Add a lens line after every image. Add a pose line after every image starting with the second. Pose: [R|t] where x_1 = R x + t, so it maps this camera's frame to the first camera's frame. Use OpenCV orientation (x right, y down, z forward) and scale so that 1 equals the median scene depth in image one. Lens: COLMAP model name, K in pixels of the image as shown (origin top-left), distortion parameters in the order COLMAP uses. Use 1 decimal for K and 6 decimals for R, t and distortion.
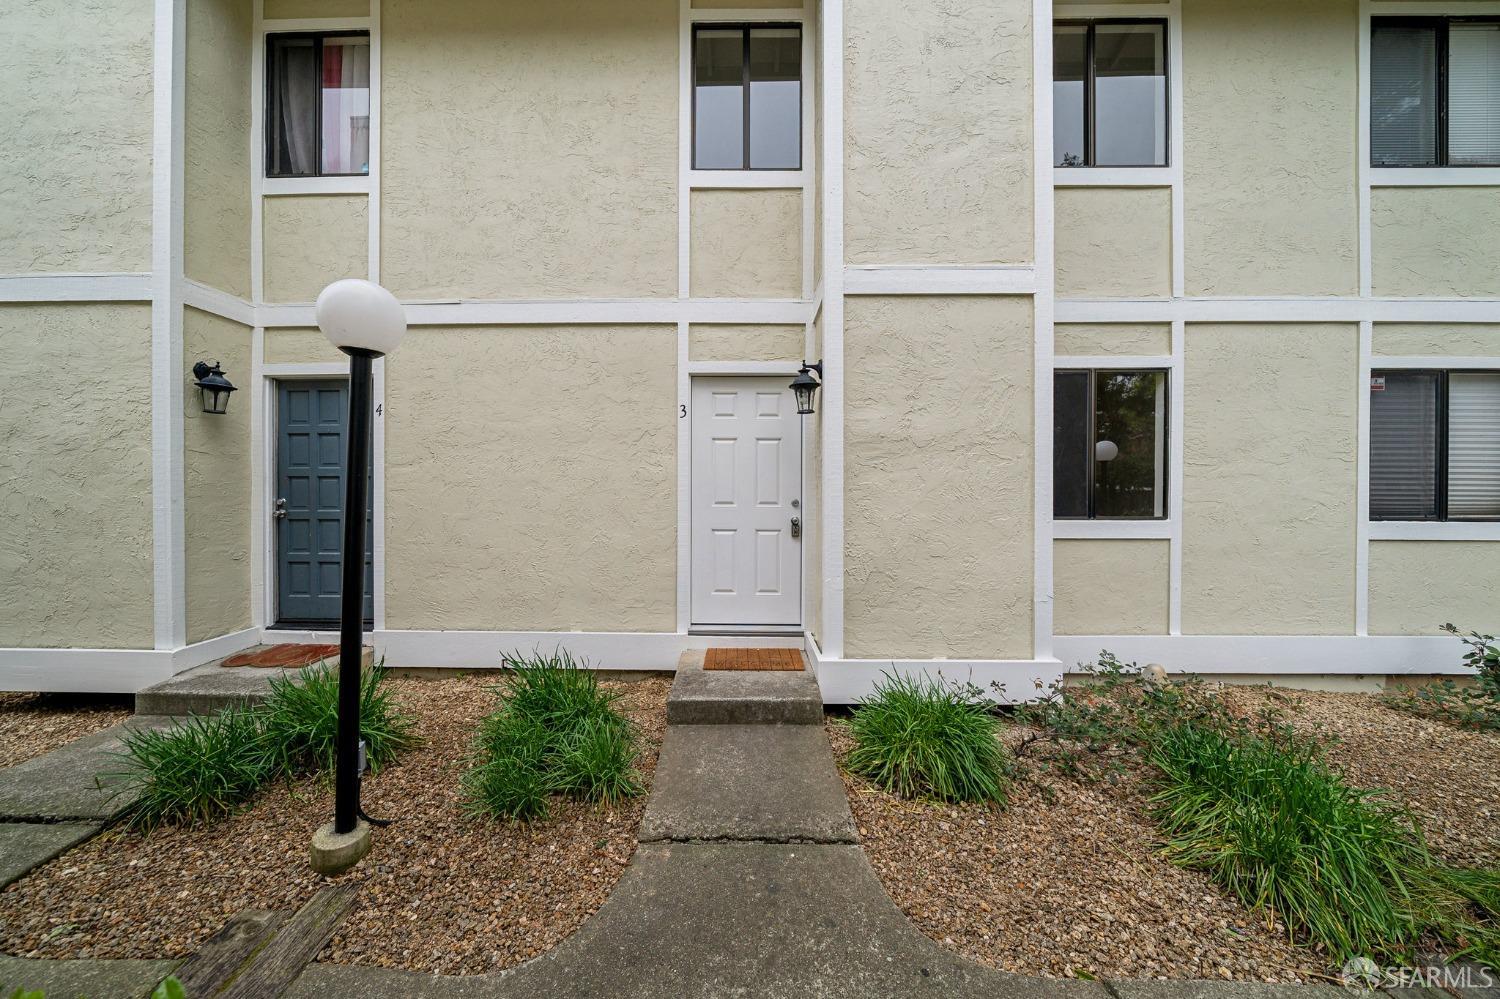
lens RADIAL K [[520.9, 0, 749.7], [0, 520.9, 492.4], [0, 0, 1]] dist [-0.000003, 0.000098]
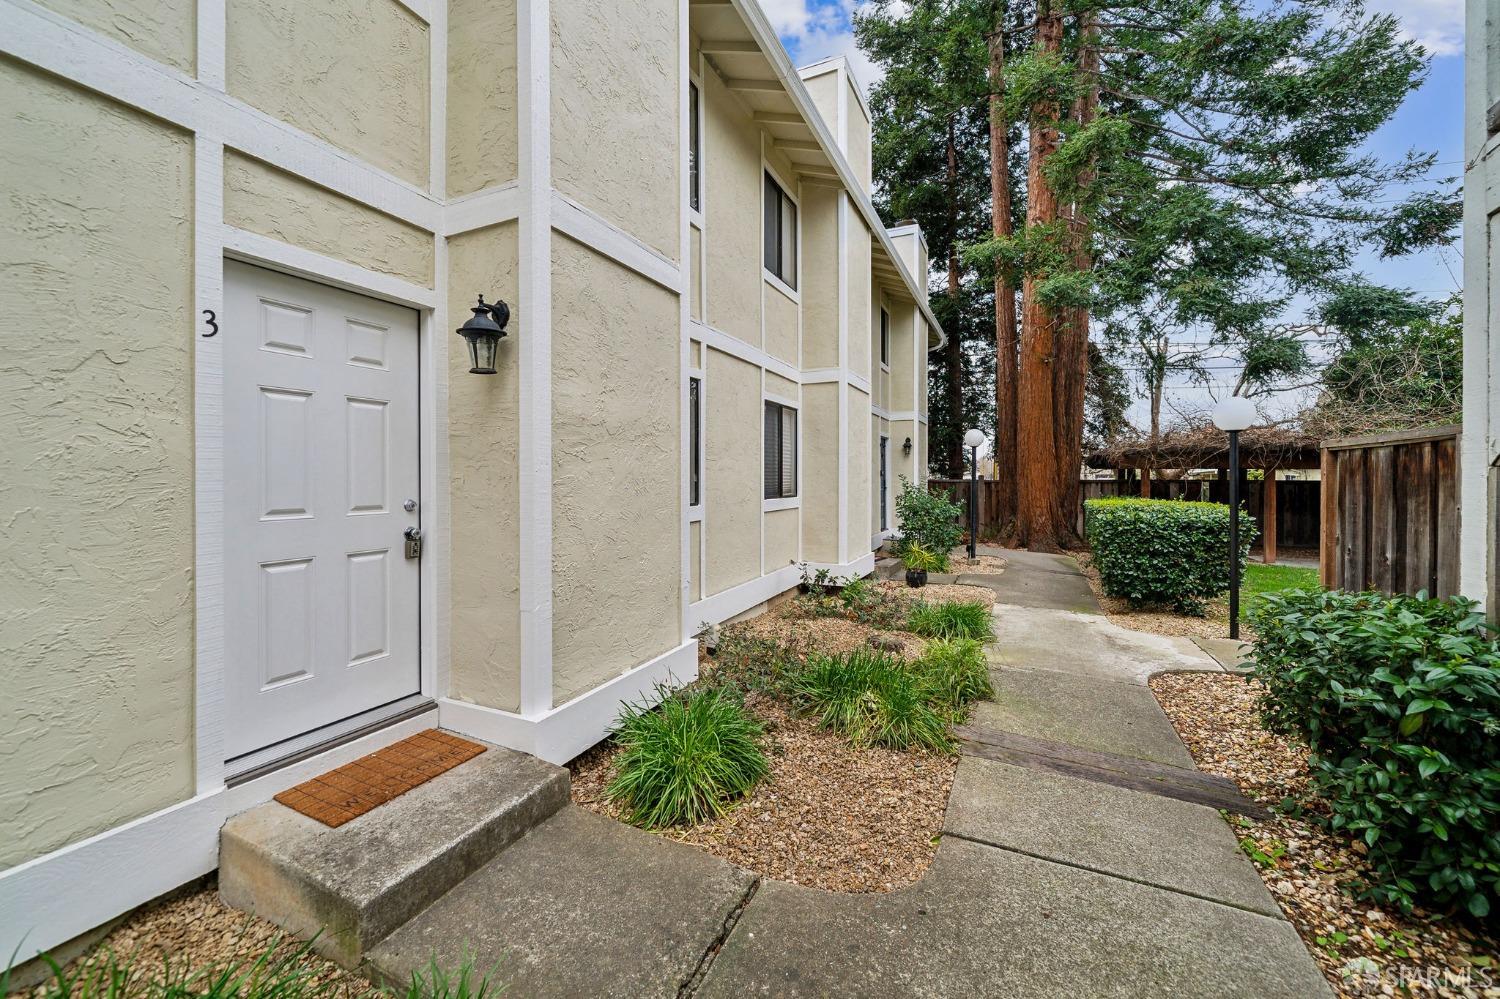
lens RADIAL K [[602.7, 0, 724.2], [0, 602.7, 477.6], [0, 0, 1]] dist [0.002350, 0.001046]
pose [[0.428470, -0.005678, 0.903538, -0.477702], [0.007338, 0.999969, 0.002804, -0.015301], [-0.903526, 0.005429, 0.428498, 0.379474]]
